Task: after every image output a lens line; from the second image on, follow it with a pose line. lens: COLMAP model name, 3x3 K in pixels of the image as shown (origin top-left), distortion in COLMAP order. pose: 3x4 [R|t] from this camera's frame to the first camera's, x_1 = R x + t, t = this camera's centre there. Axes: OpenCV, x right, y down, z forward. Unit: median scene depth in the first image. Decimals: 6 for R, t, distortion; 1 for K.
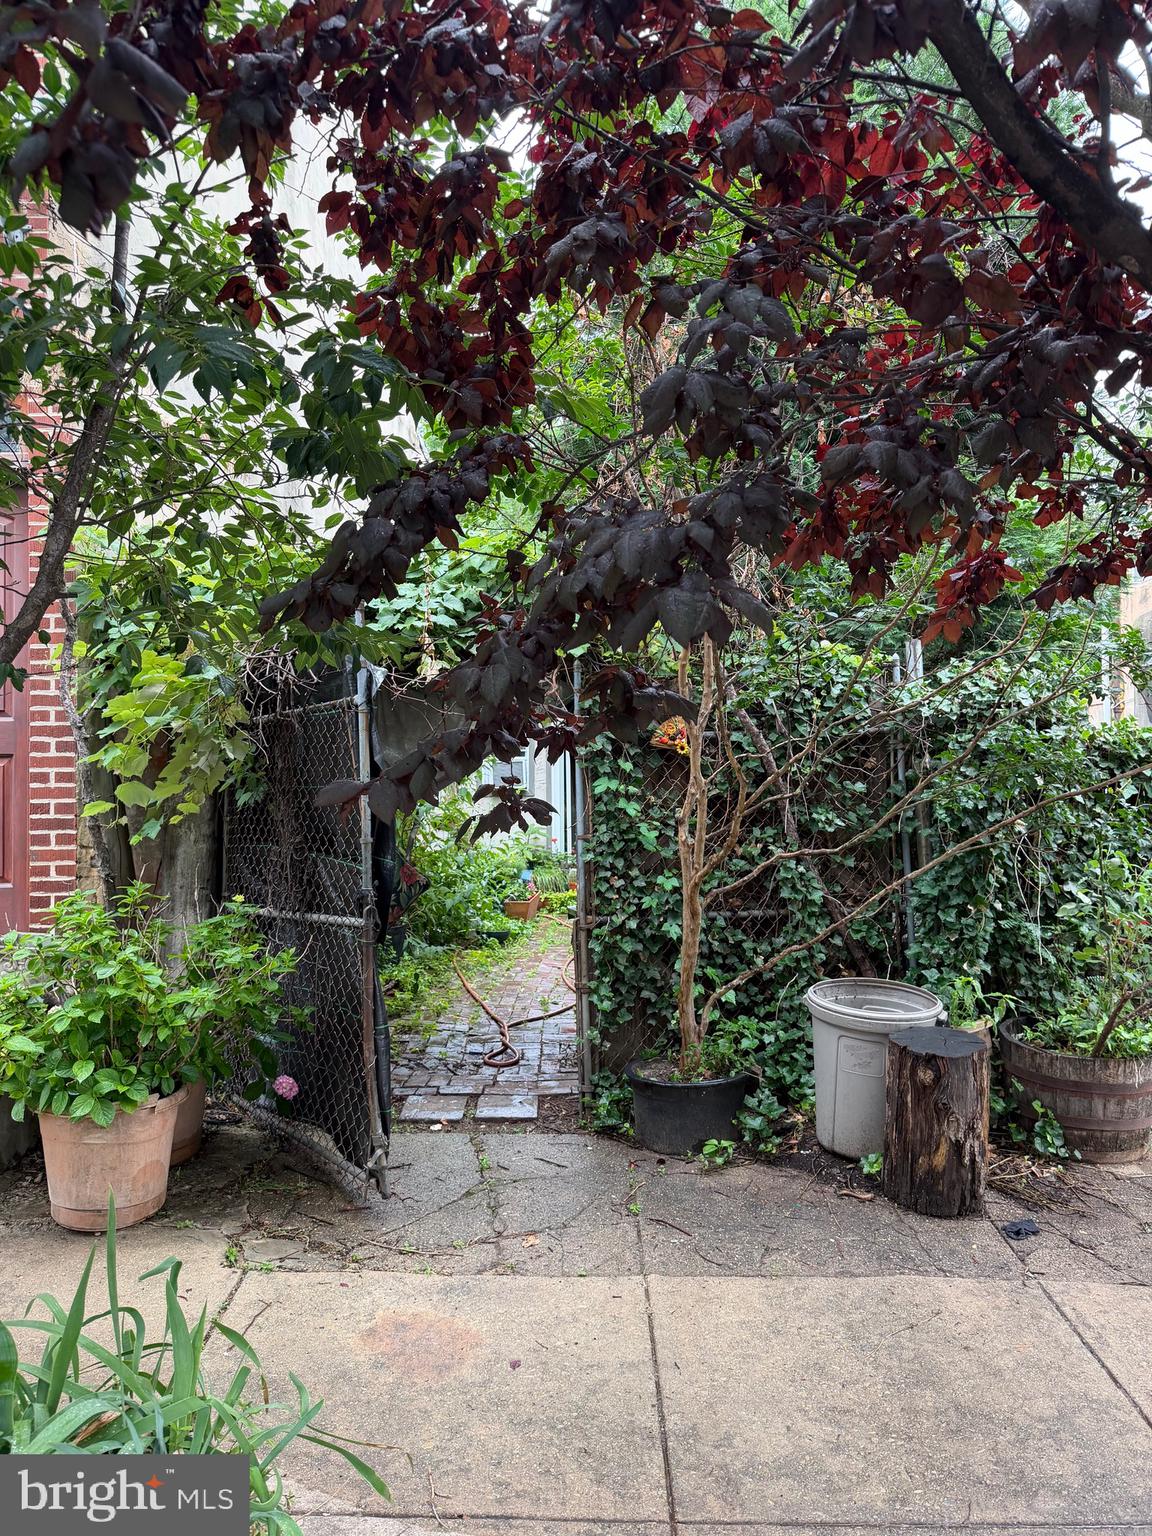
lens RADIAL K [[1070.9, 0, 583.0], [0, 1070.9, 772.2], [0, 0, 1]] dist [0.140511, -0.270350]
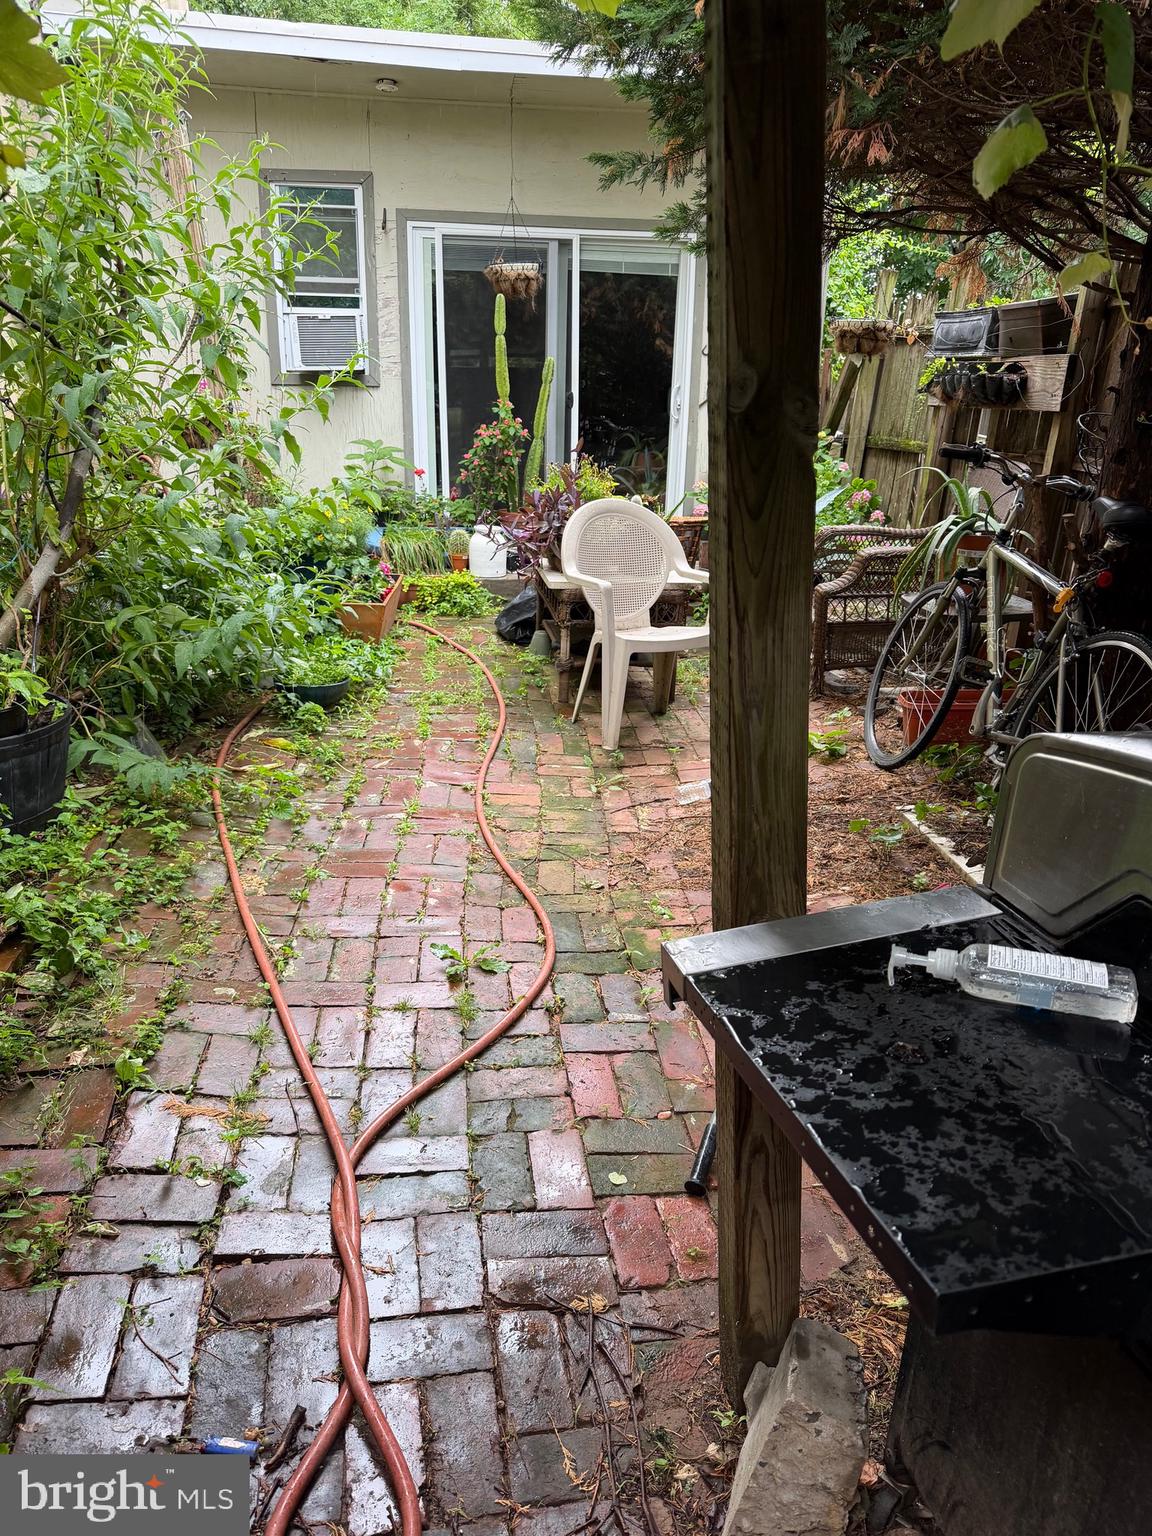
lens RADIAL K [[1070.9, 0, 583.0], [0, 1070.9, 772.2], [0, 0, 1]] dist [0.140511, -0.270350]
pose [[0.989449, -0.018758, 0.143659, -0.064471], [-0.031253, 0.940601, 0.338073, 0.040266], [-0.141468, -0.338996, 0.930091, 0.985447]]
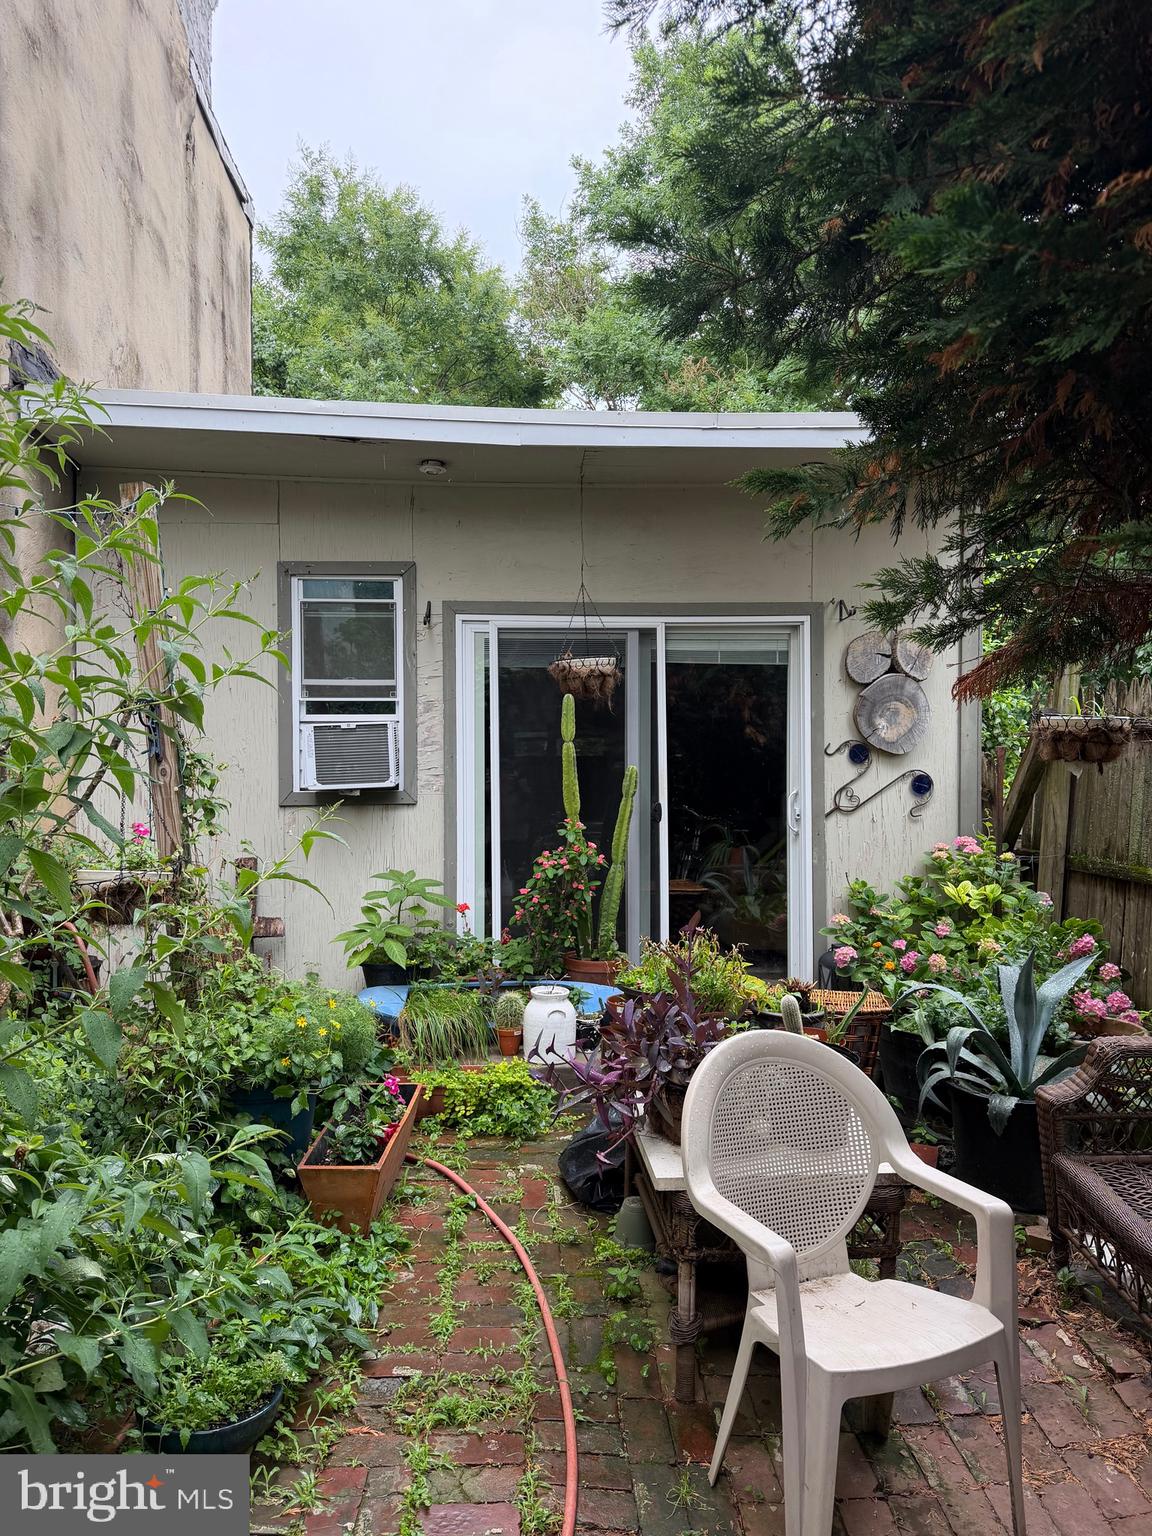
lens RADIAL K [[1070.9, 0, 583.0], [0, 1070.9, 772.2], [0, 0, 1]] dist [0.140511, -0.270350]
pose [[0.996391, 0.003083, 0.084821, -0.036809], [-0.005244, 0.999667, 0.025262, -0.005225], [-0.084715, -0.025615, 0.996076, 1.387607]]
